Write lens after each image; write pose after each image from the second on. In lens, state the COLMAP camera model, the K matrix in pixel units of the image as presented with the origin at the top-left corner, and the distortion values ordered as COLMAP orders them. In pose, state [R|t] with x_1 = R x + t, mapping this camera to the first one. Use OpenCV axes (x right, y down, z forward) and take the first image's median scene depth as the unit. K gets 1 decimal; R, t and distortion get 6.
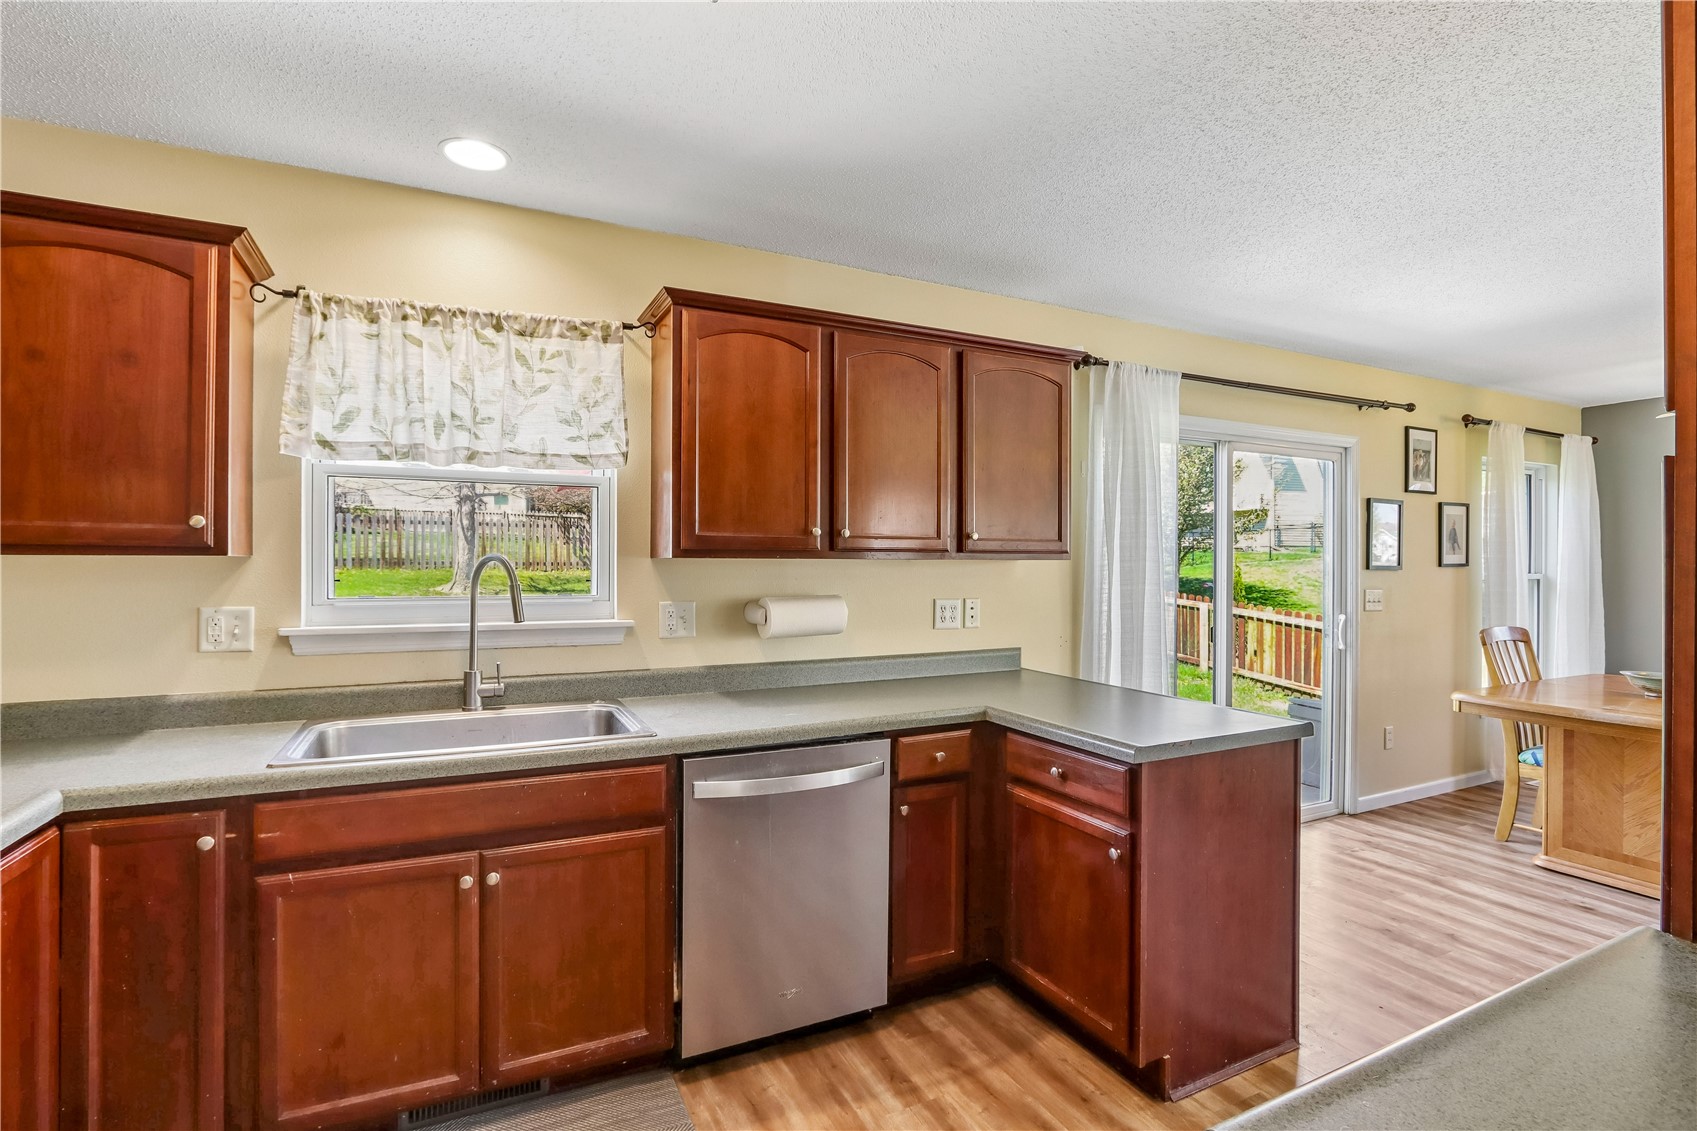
lens RADIAL K [[796.2, 0, 842.9], [0, 796.2, 561.9], [0, 0, 1]] dist [-0.015239, 0.000848]
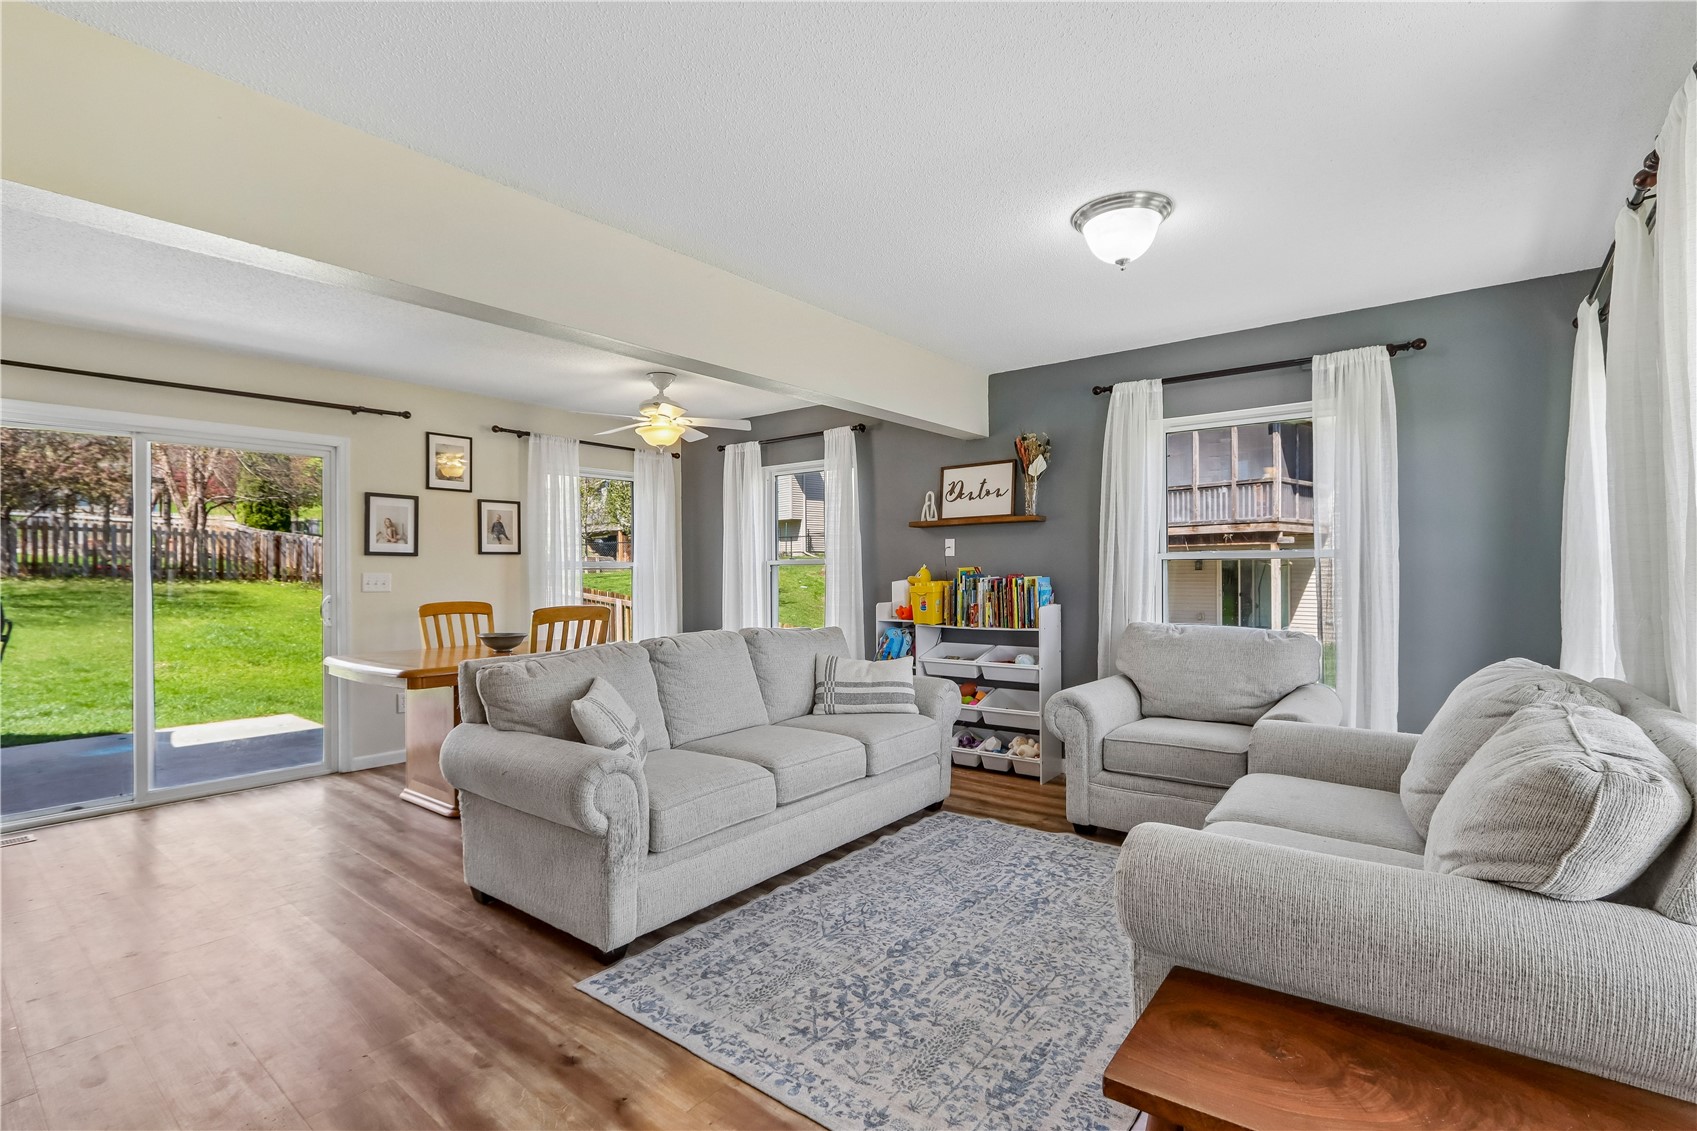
lens RADIAL K [[786.2, 0, 845.6], [0, 786.2, 567.6], [0, 0, 1]] dist [-0.015925, 0.000427]
pose [[0.904982, -0.006994, 0.425393, 0.763972], [0.007907, 0.999969, -0.000382, 0.031142], [-0.425377, 0.003710, 0.905009, -0.288593]]
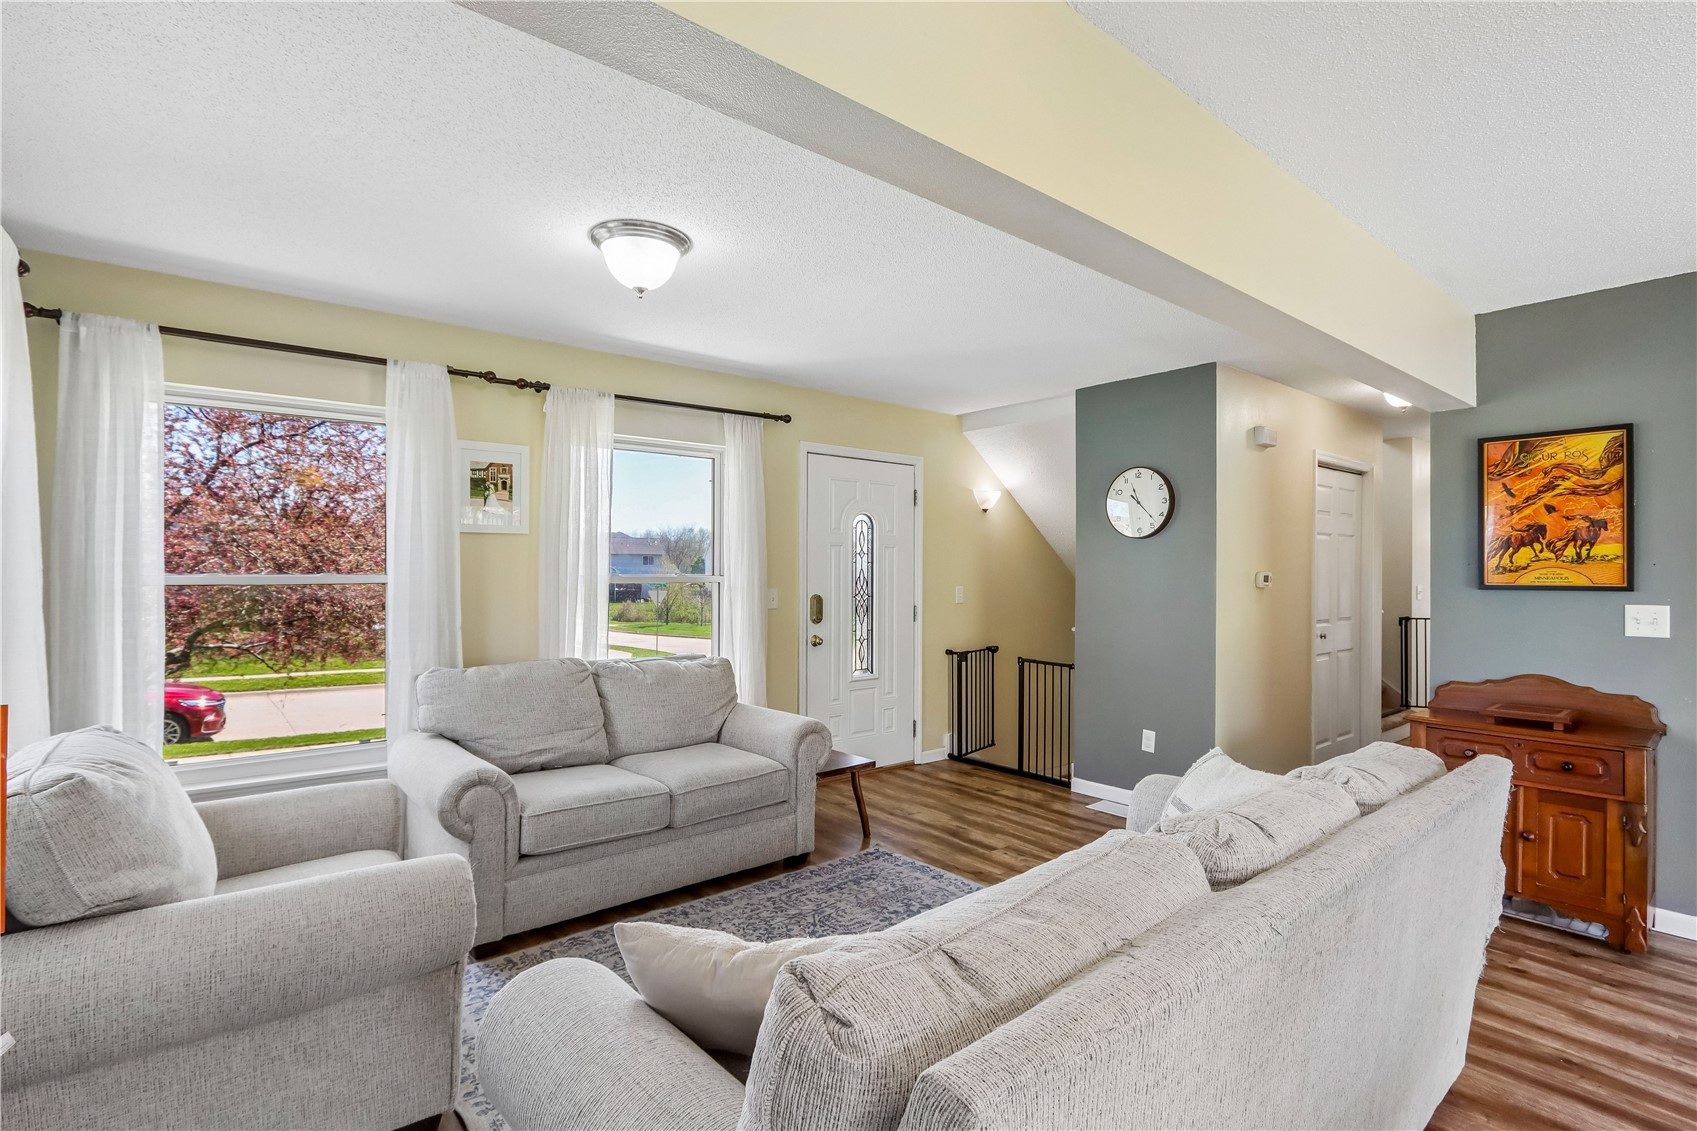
lens RADIAL K [[815.1, 0, 848.5], [0, 815.1, 565.5], [0, 0, 1]] dist [-0.019281, 0.000590]
pose [[-0.972851, -0.007489, -0.231311, 1.193285], [-0.005750, 0.999950, -0.008193, 0.008143], [0.231360, -0.006641, -0.972845, 0.767619]]
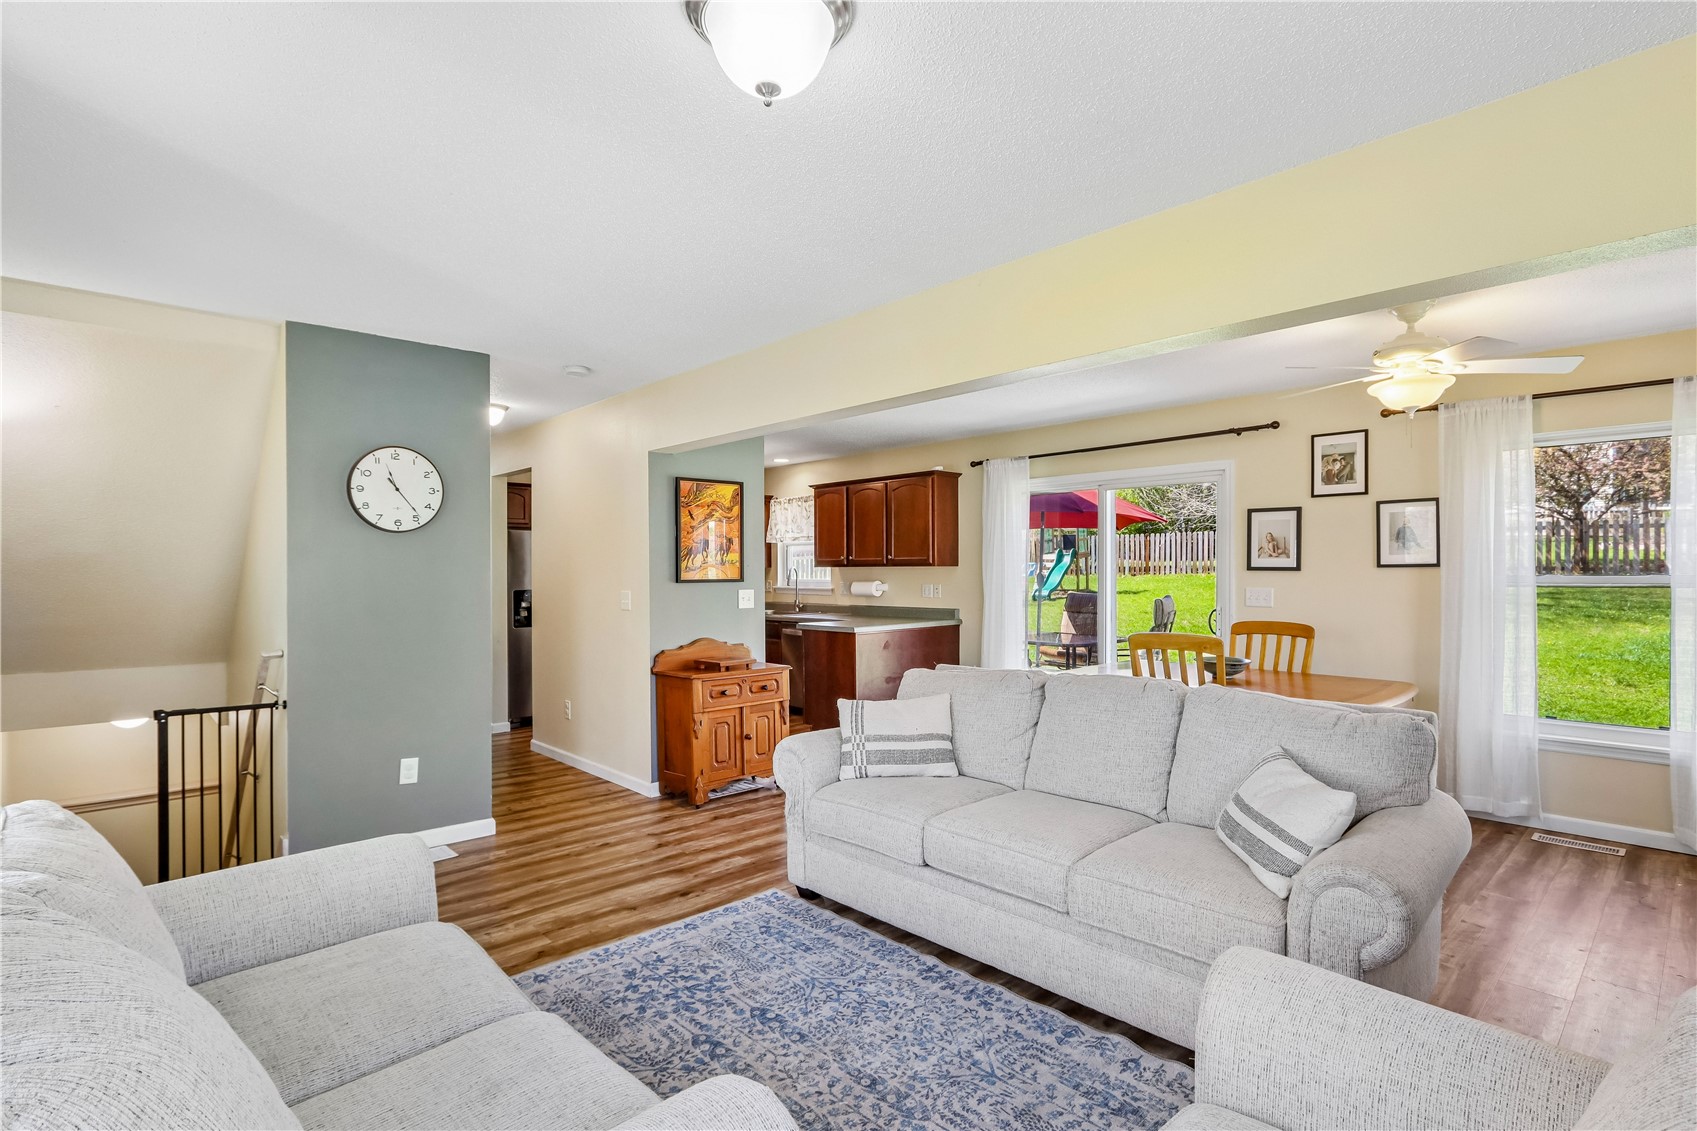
lens RADIAL K [[815.1, 0, 848.5], [0, 815.1, 565.5], [0, 0, 1]] dist [-0.019281, 0.000590]
pose [[0.288356, -0.010257, -0.957468, 1.545184], [0.006008, 0.999942, -0.008902, 0.008927], [0.957504, -0.003186, 0.288401, 0.086586]]
